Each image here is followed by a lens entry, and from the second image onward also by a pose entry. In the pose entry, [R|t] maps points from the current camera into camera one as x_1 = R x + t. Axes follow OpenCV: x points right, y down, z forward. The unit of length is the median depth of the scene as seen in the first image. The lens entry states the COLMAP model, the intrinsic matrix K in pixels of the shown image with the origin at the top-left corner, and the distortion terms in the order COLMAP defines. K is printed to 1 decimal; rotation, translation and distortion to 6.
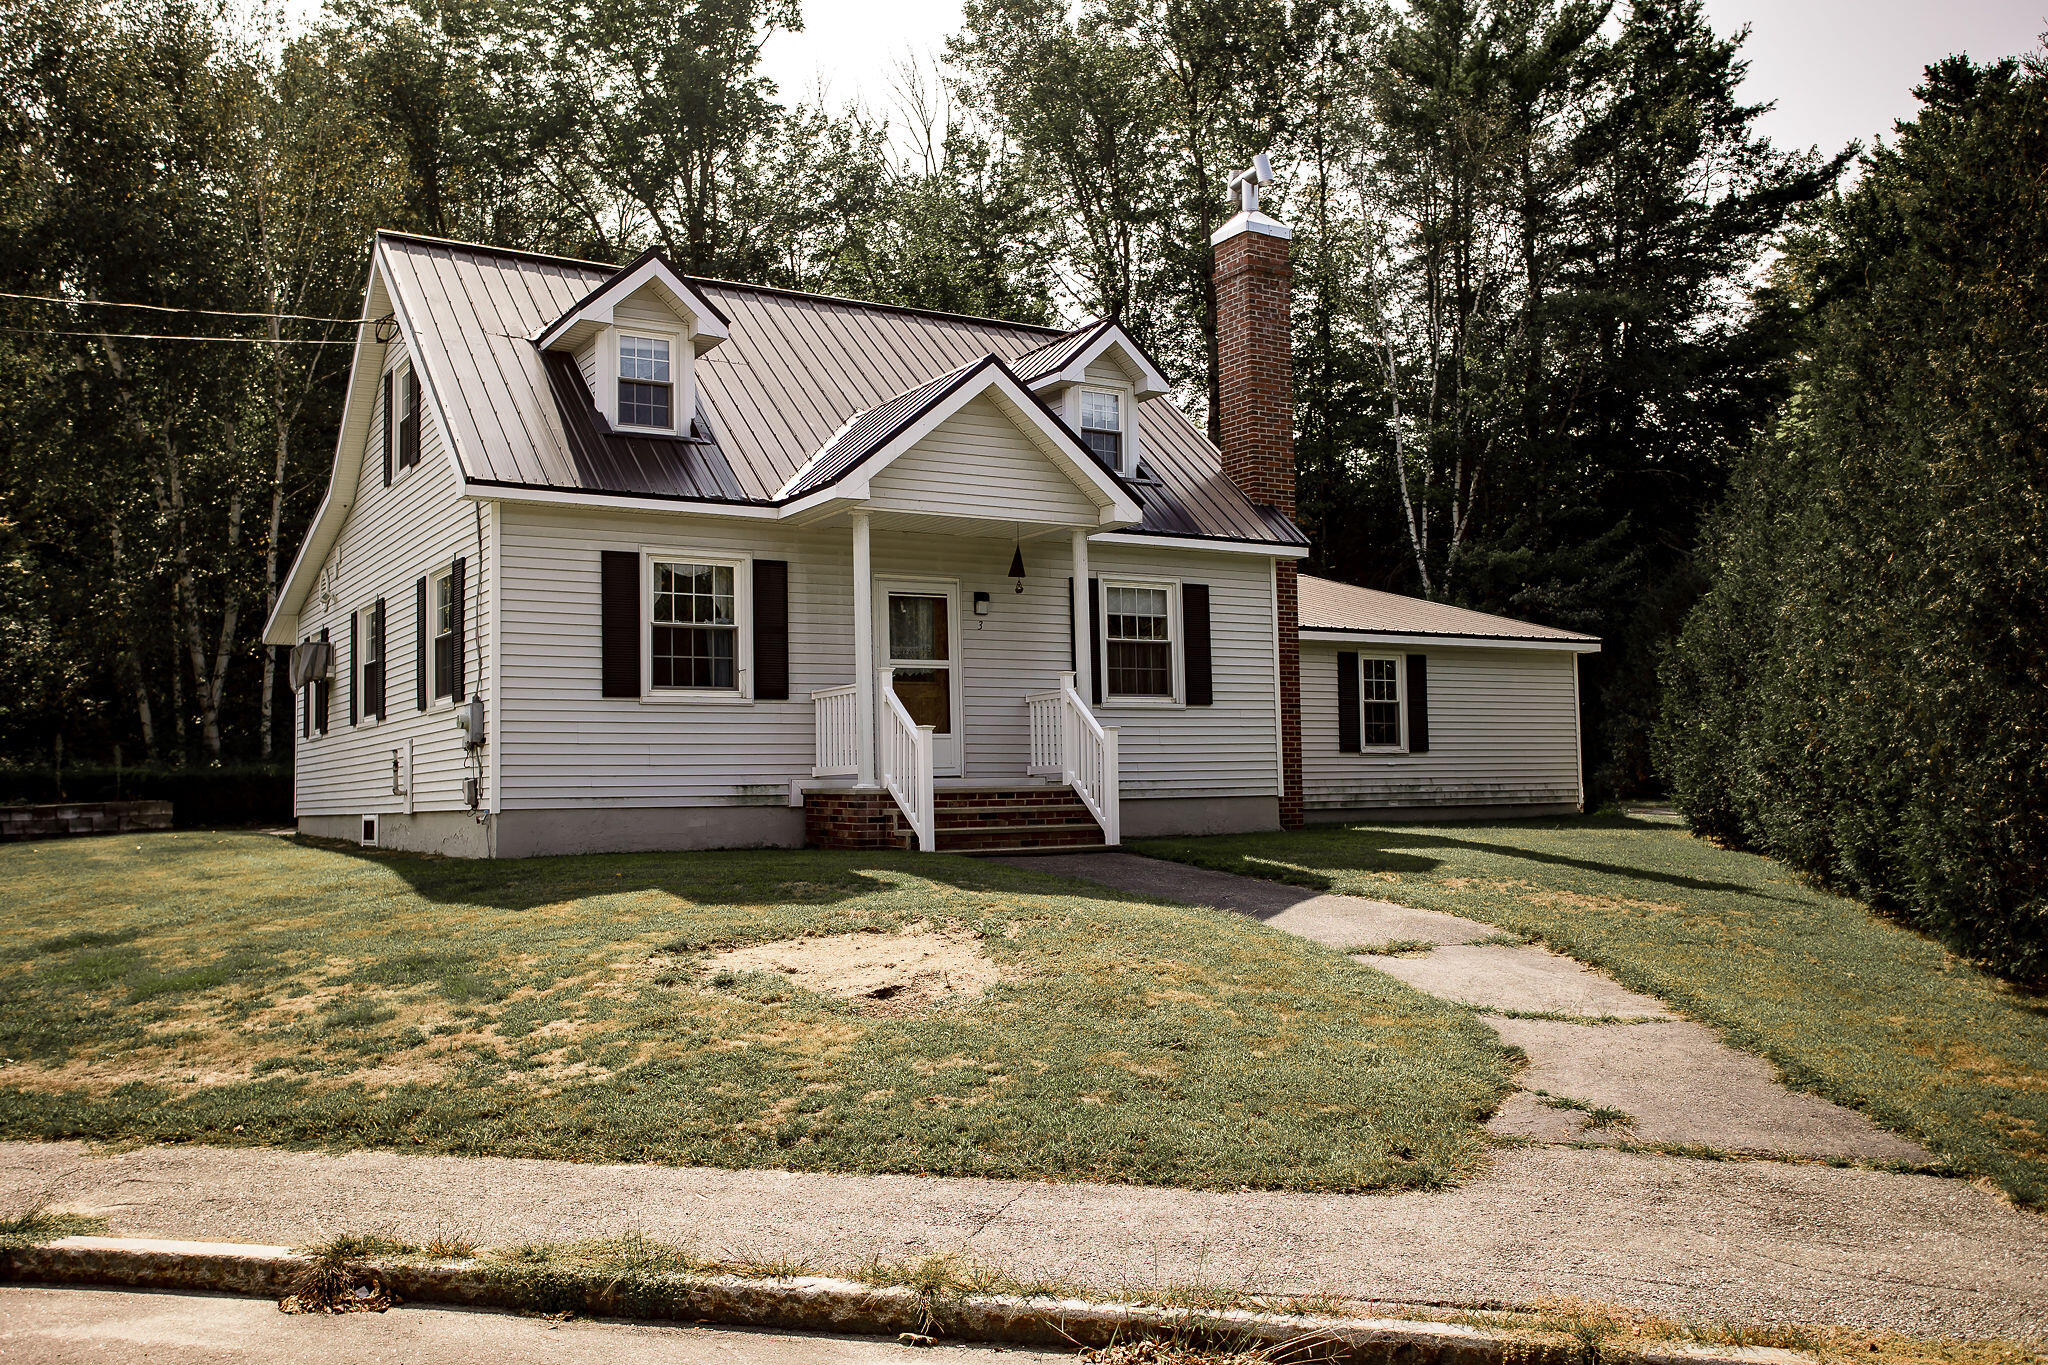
lens RADIAL K [[1792.2, 0, 1024.0], [0, 1792.2, 682.5], [0, 0, 1]] dist [-0.009664, -0.008256]
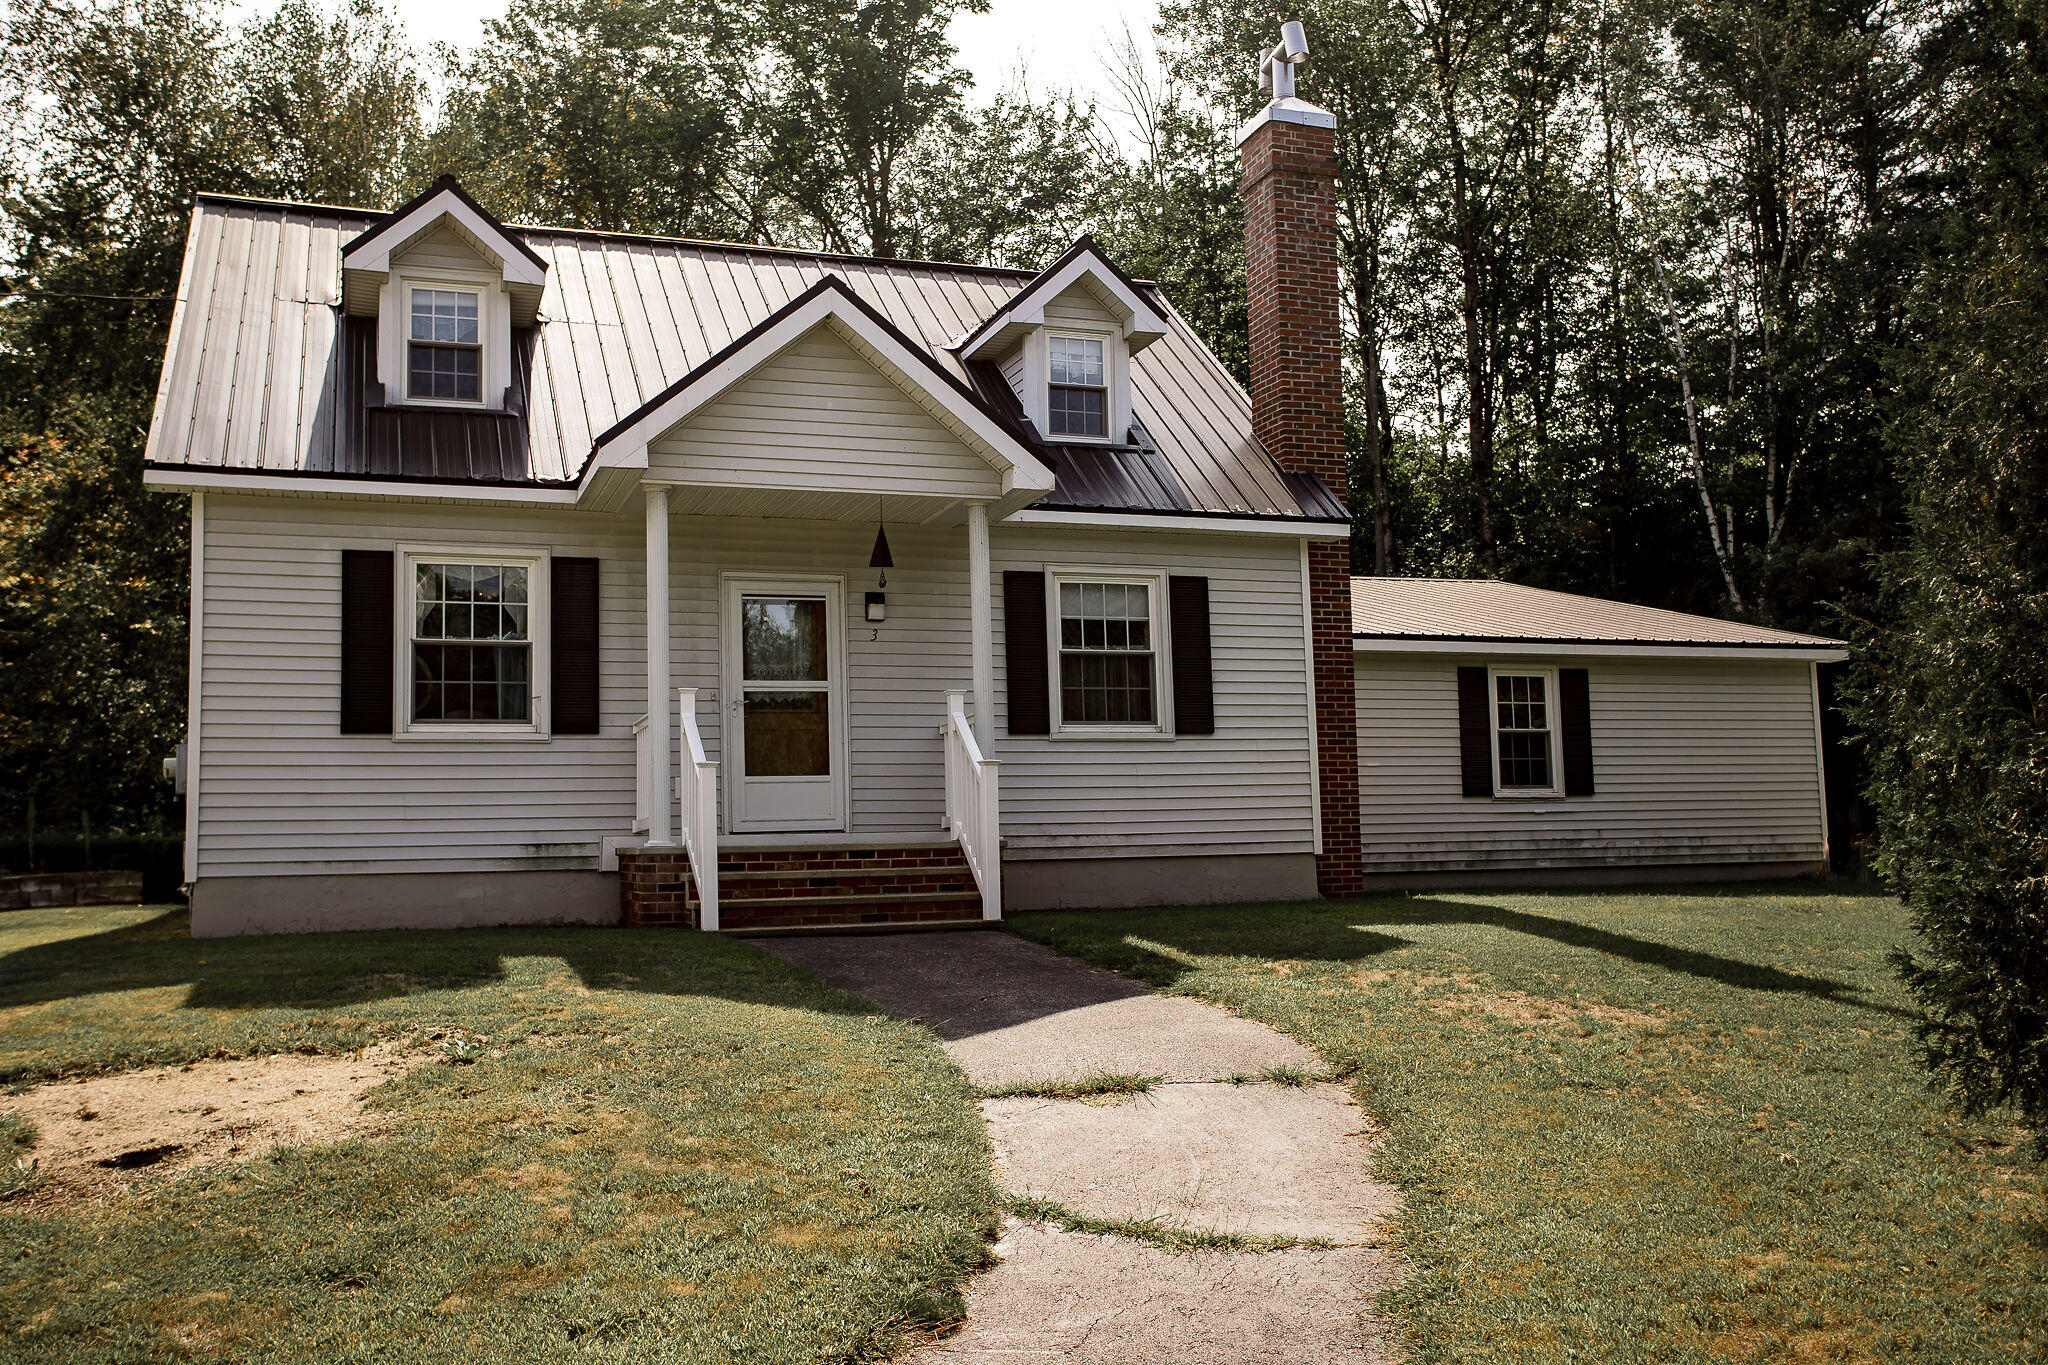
lens RADIAL K [[1890.9, 0, 1024.0], [0, 1890.9, 682.5], [0, 0, 1]] dist [0.003810, 0.005967]
pose [[0.979198, -0.026510, -0.201166, 0.189370], [0.020139, 0.999231, -0.033654, 0.016198], [0.201904, 0.028902, 0.978979, 0.199157]]
